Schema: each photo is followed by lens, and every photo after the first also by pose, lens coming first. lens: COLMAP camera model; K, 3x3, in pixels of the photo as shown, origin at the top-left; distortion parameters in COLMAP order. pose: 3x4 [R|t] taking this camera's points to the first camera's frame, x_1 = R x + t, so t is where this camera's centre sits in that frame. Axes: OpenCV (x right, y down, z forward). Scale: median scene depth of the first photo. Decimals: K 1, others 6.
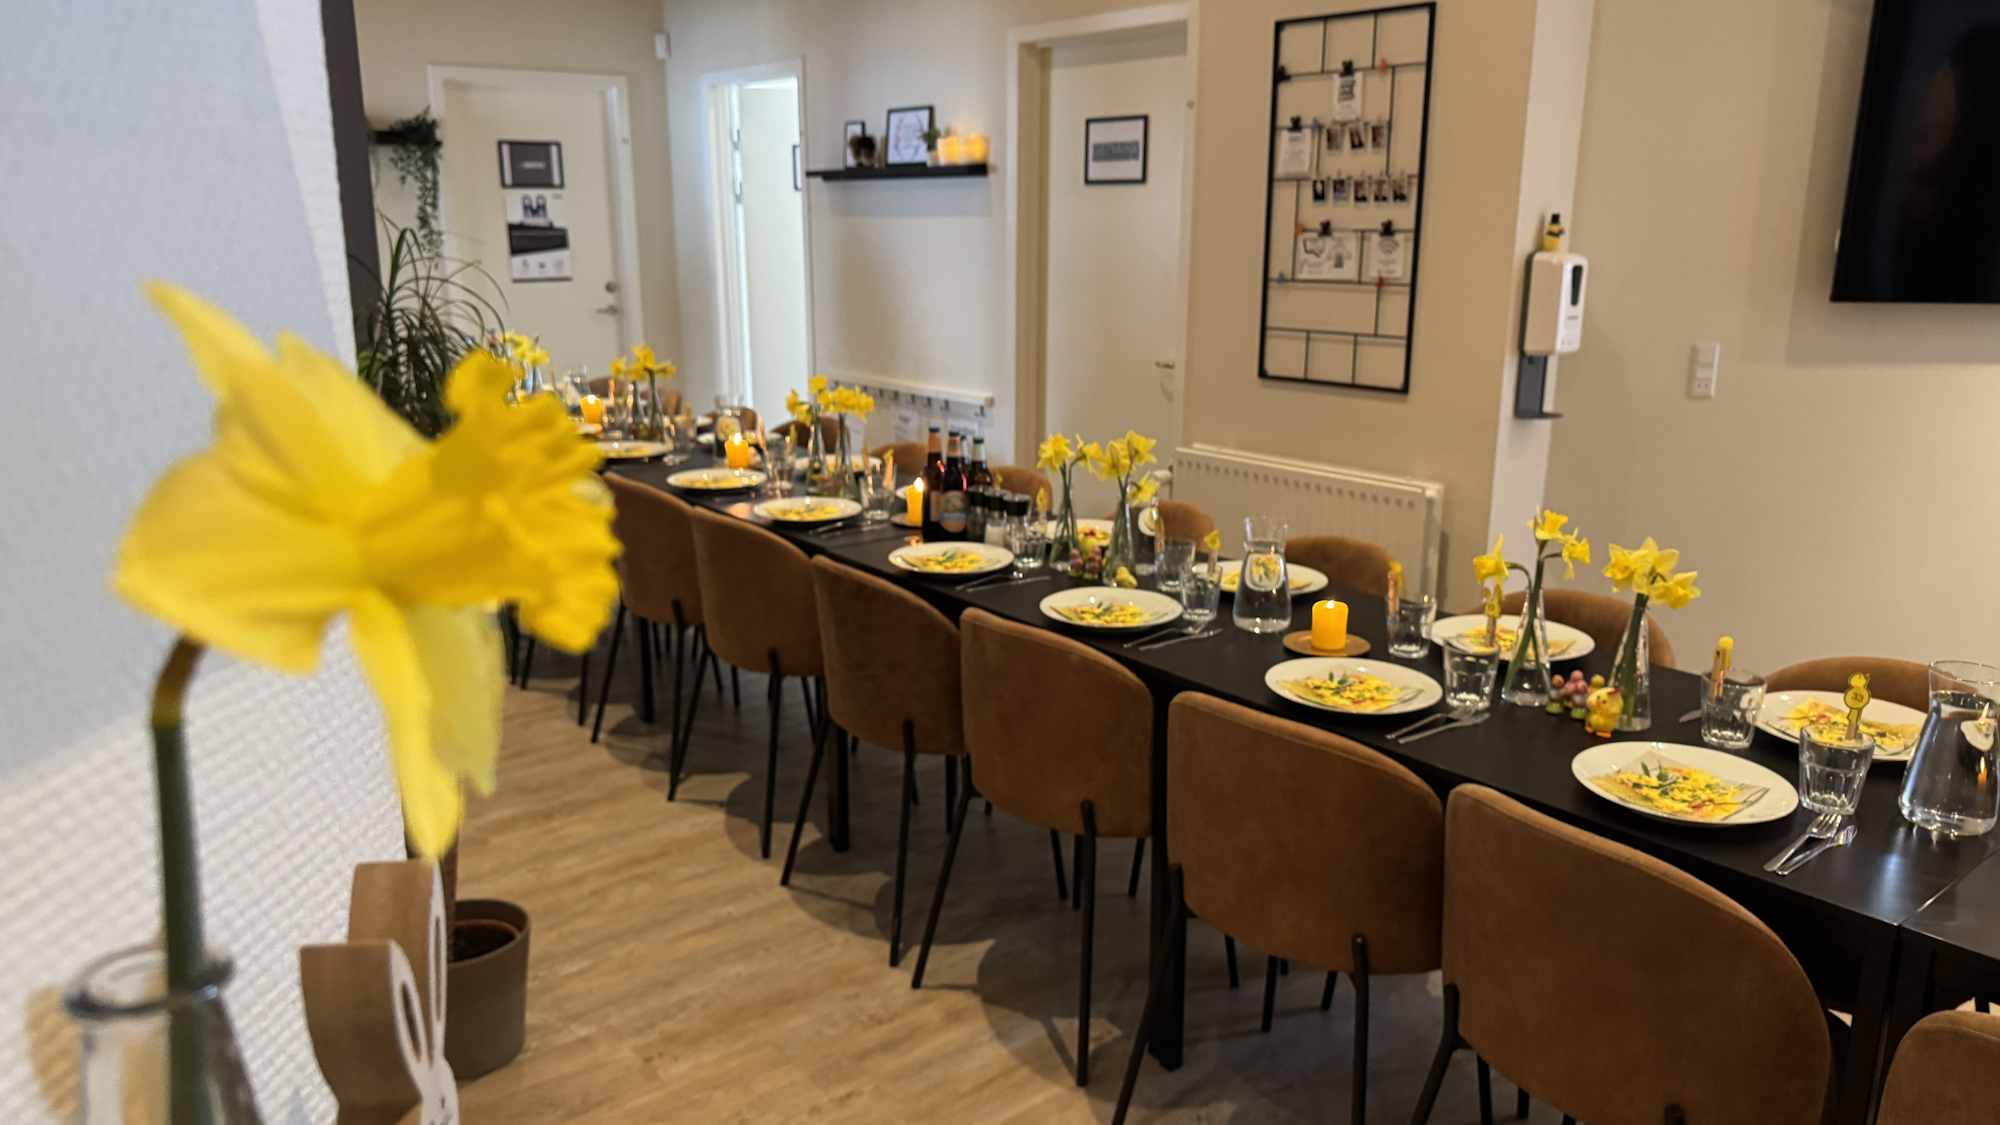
lens RADIAL K [[1413.6, 0, 1000.0], [0, 1413.6, 562.5], [0, 0, 1]] dist [0.068019, -0.136890]
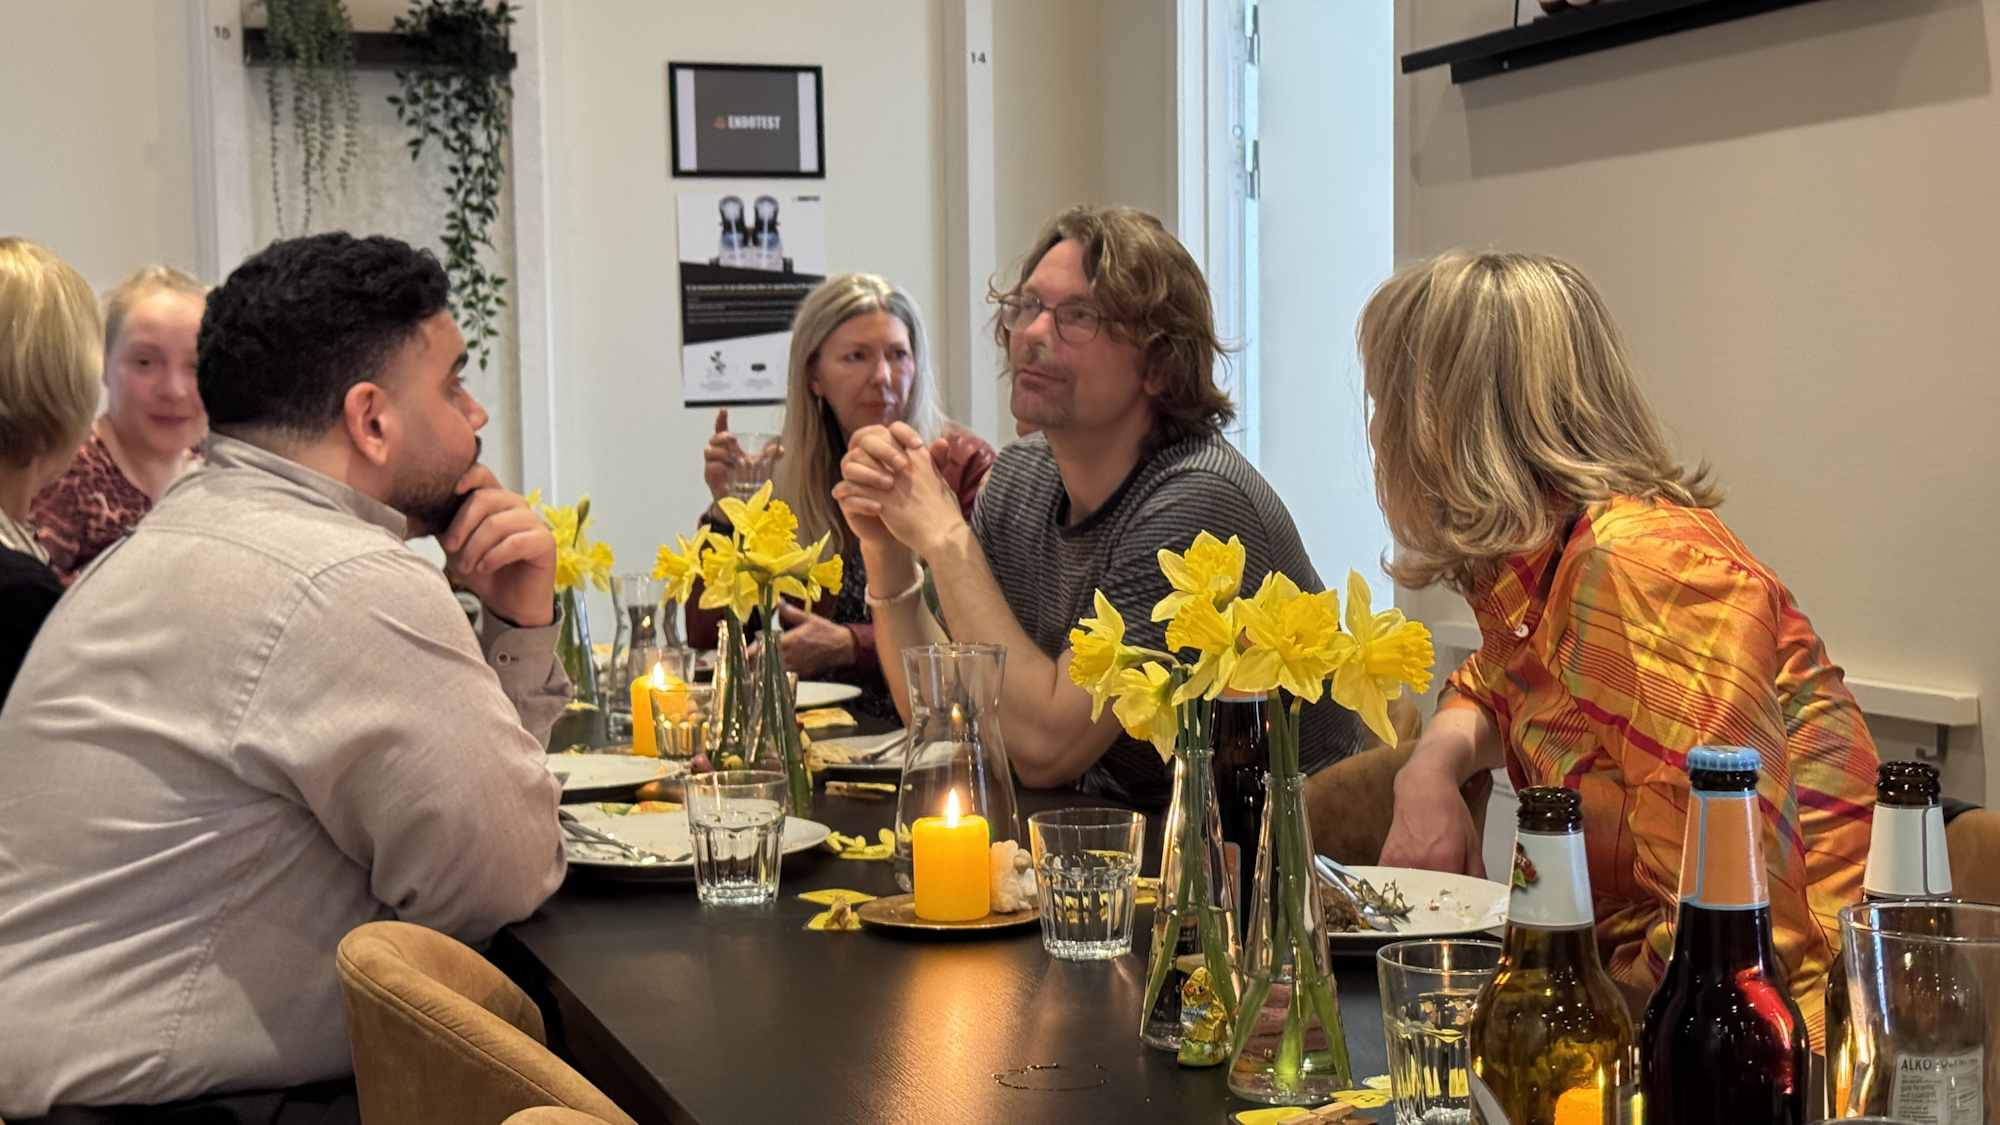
lens RADIAL K [[2993.0, 0, 923.8], [0, 2993.0, 562.8], [0, 0, 1]] dist [0.154442, -0.000555]
pose [[0.945337, 0.009738, -0.325951, -0.006605], [-0.065024, 0.985110, -0.159156, -0.041477], [0.319548, 0.171650, 0.931894, 0.418947]]
